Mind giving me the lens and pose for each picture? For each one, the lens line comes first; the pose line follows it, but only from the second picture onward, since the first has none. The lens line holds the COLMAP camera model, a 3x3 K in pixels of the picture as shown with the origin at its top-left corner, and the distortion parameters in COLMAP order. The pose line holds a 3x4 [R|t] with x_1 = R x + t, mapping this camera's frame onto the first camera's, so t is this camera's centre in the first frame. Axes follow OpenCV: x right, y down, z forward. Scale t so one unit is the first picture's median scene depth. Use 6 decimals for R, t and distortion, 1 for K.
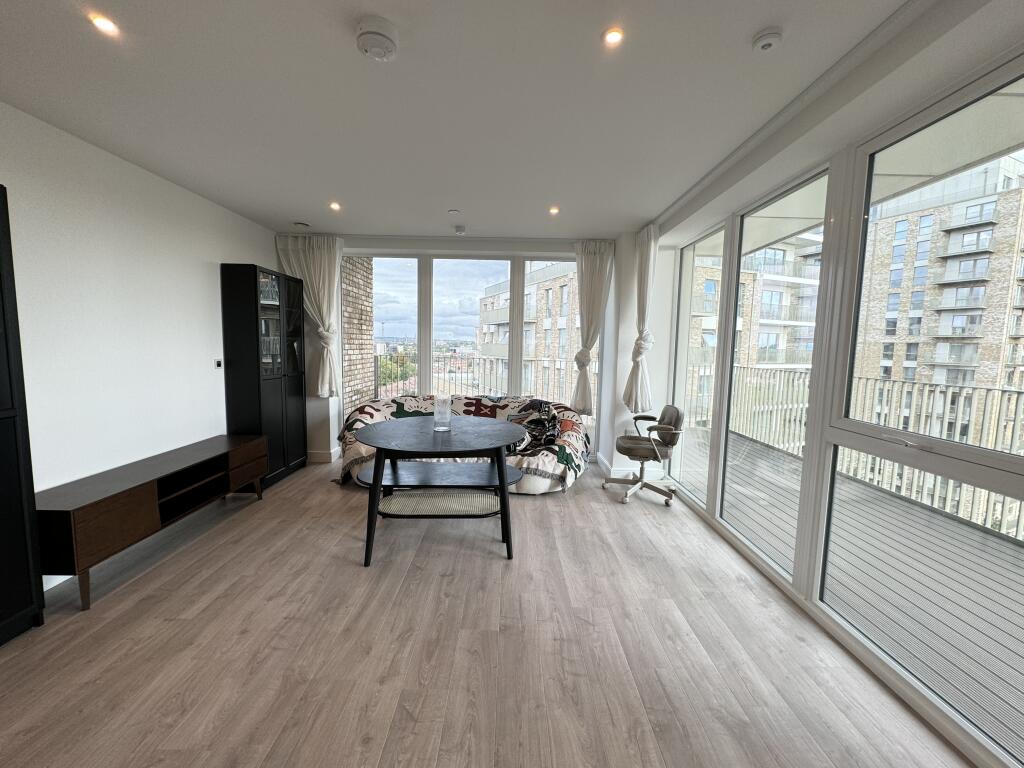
lens RADIAL K [[406.9, 0, 509.9], [0, 406.9, 382.5], [0, 0, 1]] dist [-0.000781, 0.000413]
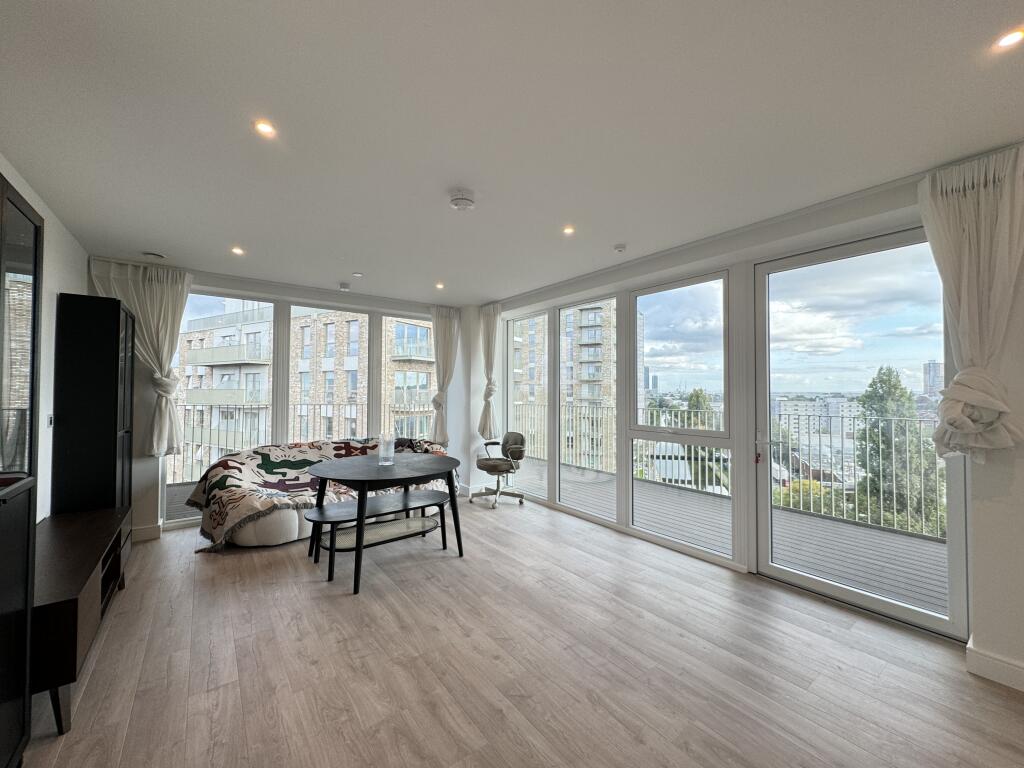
lens RADIAL K [[406.9, 0, 509.9], [0, 406.9, 382.5], [0, 0, 1]] dist [-0.000781, 0.000413]
pose [[0.800657, -0.004210, 0.599108, -0.402001], [0.067578, 0.994228, -0.083325, 0.003885], [-0.595299, 0.107201, 0.796321, -0.105901]]
